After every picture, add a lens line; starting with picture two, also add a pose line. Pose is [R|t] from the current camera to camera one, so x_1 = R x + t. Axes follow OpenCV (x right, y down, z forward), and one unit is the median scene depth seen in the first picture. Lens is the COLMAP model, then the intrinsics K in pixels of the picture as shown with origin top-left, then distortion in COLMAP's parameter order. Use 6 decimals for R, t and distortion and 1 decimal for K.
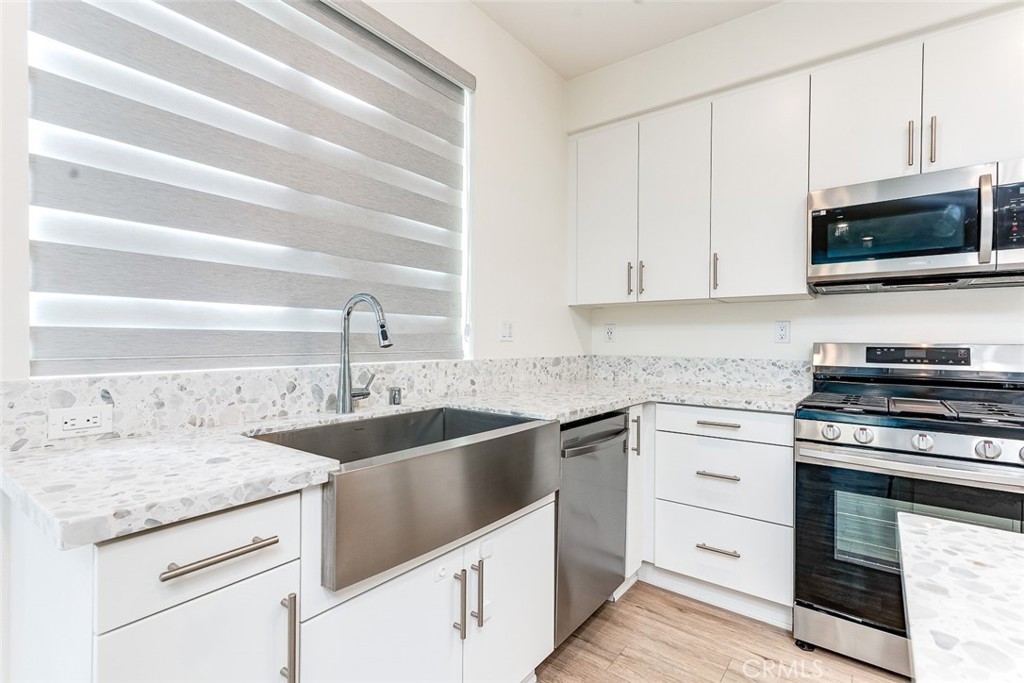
lens RADIAL K [[485.5, 0, 514.2], [0, 485.5, 340.9], [0, 0, 1]] dist [0.013226, 0.000630]
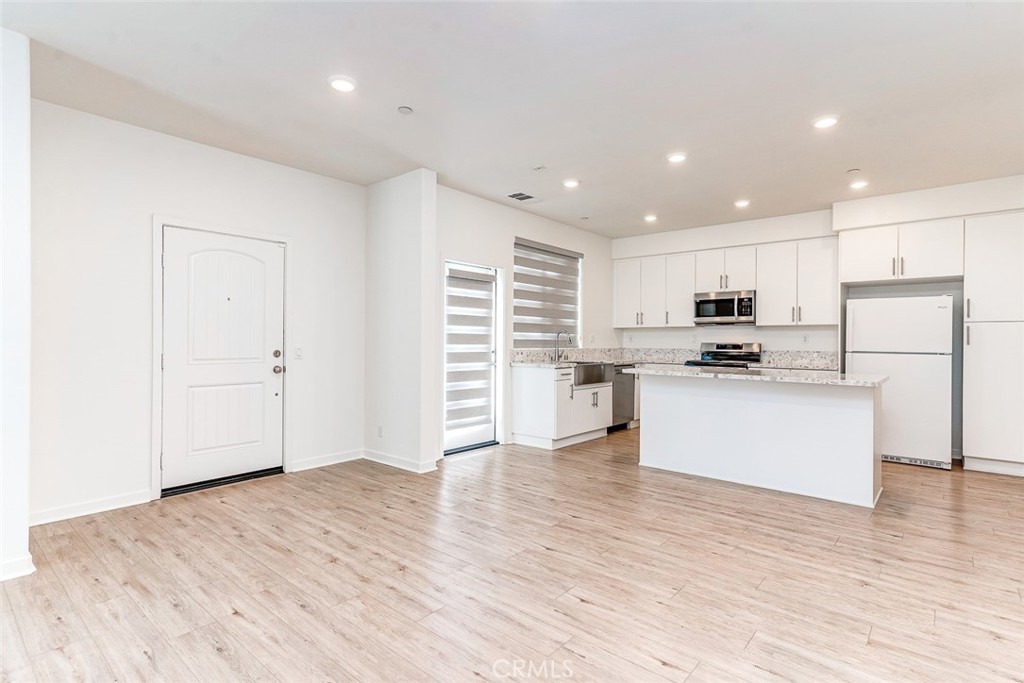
lens RADIAL K [[504.3, 0, 512.0], [0, 504.3, 341.5], [0, 0, 1]] dist [0.011857, 0.000709]
pose [[0.997998, 0.000265, -0.063241, -0.339568], [-0.000385, 0.999998, -0.001883, 0.002264], [0.063240, 0.001903, 0.997997, -2.240529]]
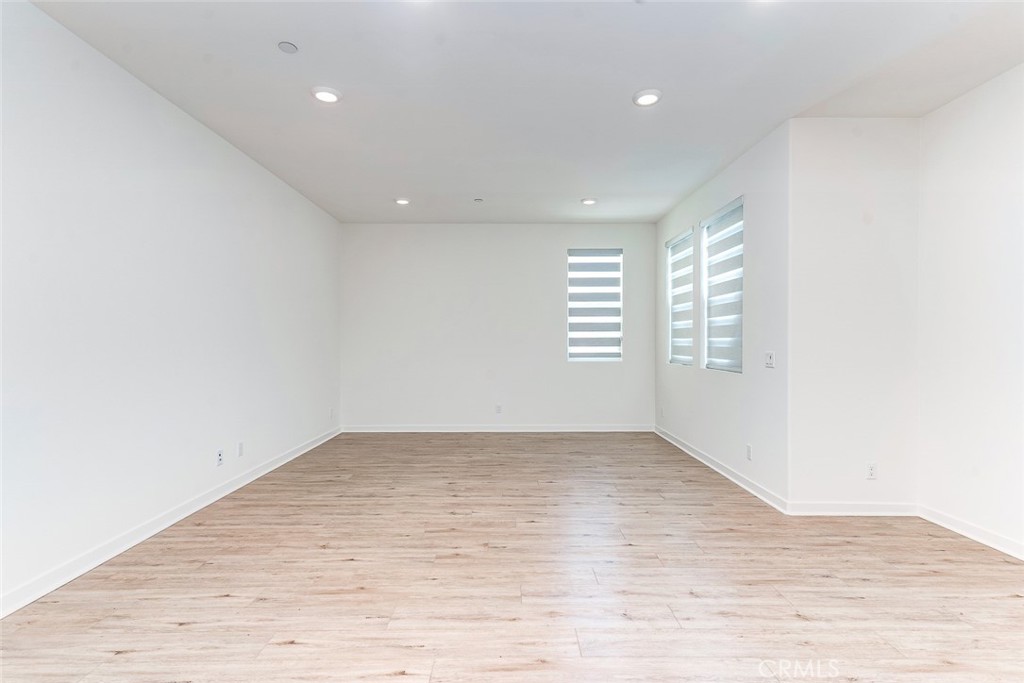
lens RADIAL K [[485.5, 0, 514.2], [0, 485.5, 340.9], [0, 0, 1]] dist [0.013226, 0.000630]
pose [[-0.790506, -0.007215, -0.612411, 0.101091], [-0.009145, 0.999958, 0.000023, 0.002290], [0.612385, 0.005619, -0.790539, -0.383201]]
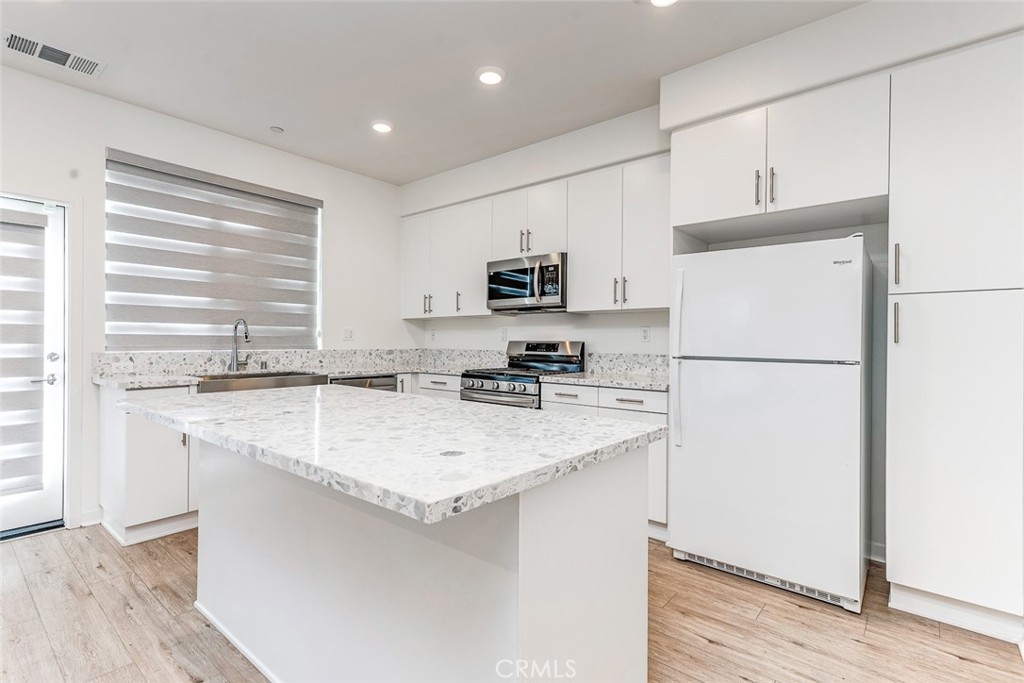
lens RADIAL K [[485.5, 0, 514.2], [0, 485.5, 340.9], [0, 0, 1]] dist [0.013226, 0.000630]
pose [[0.998687, -0.000228, -0.051236, 0.803939], [0.000099, 0.999997, -0.002530, 0.009630], [0.051237, 0.002522, 0.998683, -0.902429]]
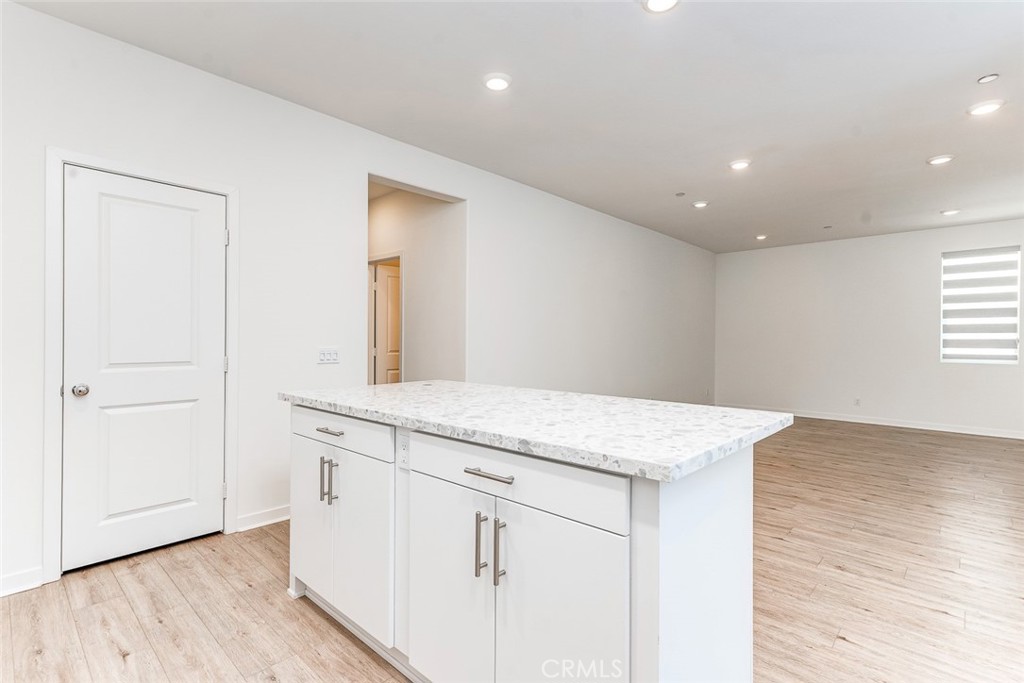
lens RADIAL K [[485.5, 0, 514.2], [0, 485.5, 340.9], [0, 0, 1]] dist [0.013226, 0.000630]
pose [[-0.994646, -0.016023, 0.102096, 0.370712], [-0.014979, 0.999827, 0.010984, -0.002621], [-0.102254, 0.009395, -0.994714, 0.815948]]
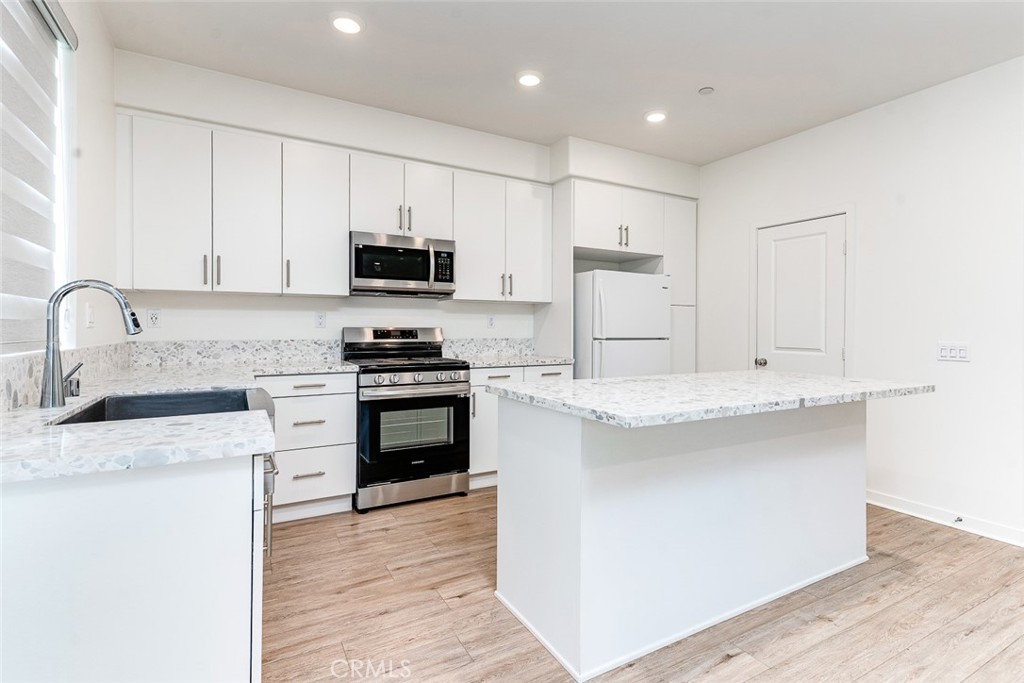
lens RADIAL K [[505.5, 0, 531.9], [0, 505.5, 328.5], [0, 0, 1]] dist [0.014740, 0.000175]
pose [[0.384054, -0.007560, 0.923280, -0.674167], [-0.000208, 0.999966, 0.008274, -0.006320], [-0.923311, -0.003370, 0.384039, -0.153692]]
